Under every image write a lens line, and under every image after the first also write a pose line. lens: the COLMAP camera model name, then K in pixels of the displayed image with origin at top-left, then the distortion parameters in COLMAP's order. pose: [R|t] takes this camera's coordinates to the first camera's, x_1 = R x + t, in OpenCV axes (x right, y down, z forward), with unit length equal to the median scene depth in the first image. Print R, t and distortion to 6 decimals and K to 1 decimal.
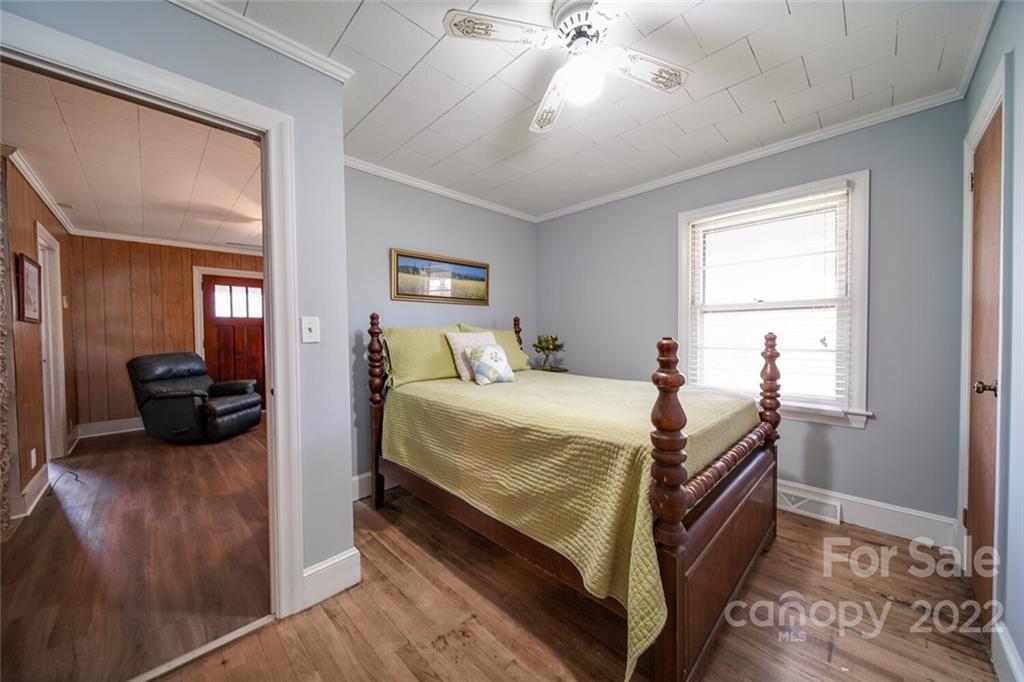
lens RADIAL K [[362.3, 0, 512.8], [0, 362.3, 341.1], [0, 0, 1]] dist [-0.000001, -0.001745]
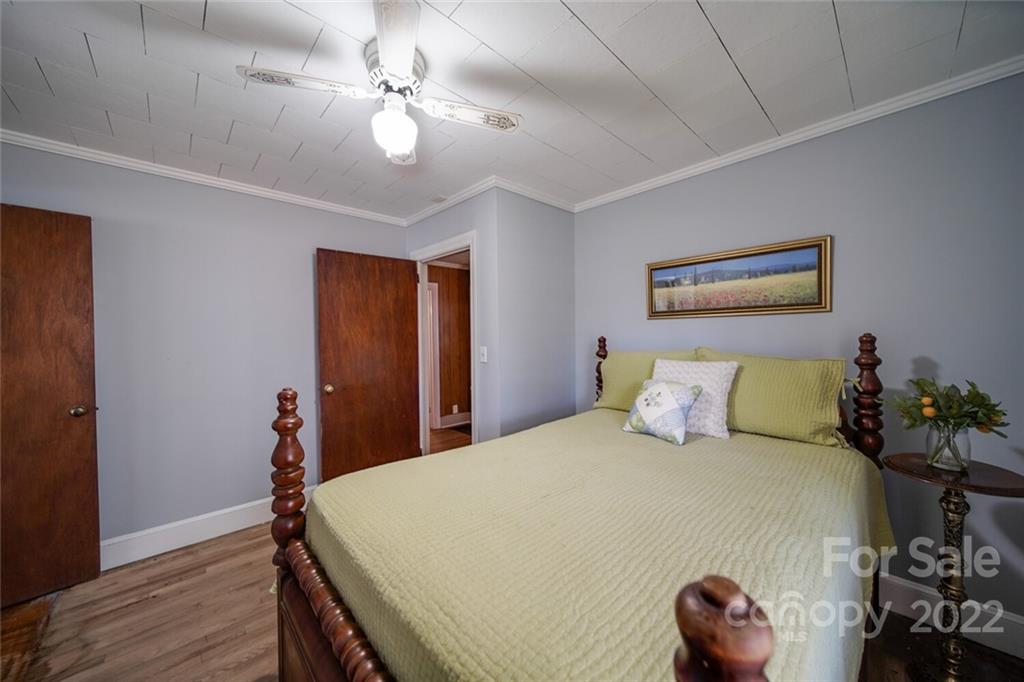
lens RADIAL K [[362.3, 0, 507.3], [0, 362.3, 339.2], [0, 0, 1]] dist [-0.000001, -0.001745]
pose [[-0.023826, 0.020134, -0.999513, 0.590798], [-0.012155, 0.999717, 0.020428, -0.075632], [0.999642, 0.012635, -0.023575, 0.643220]]
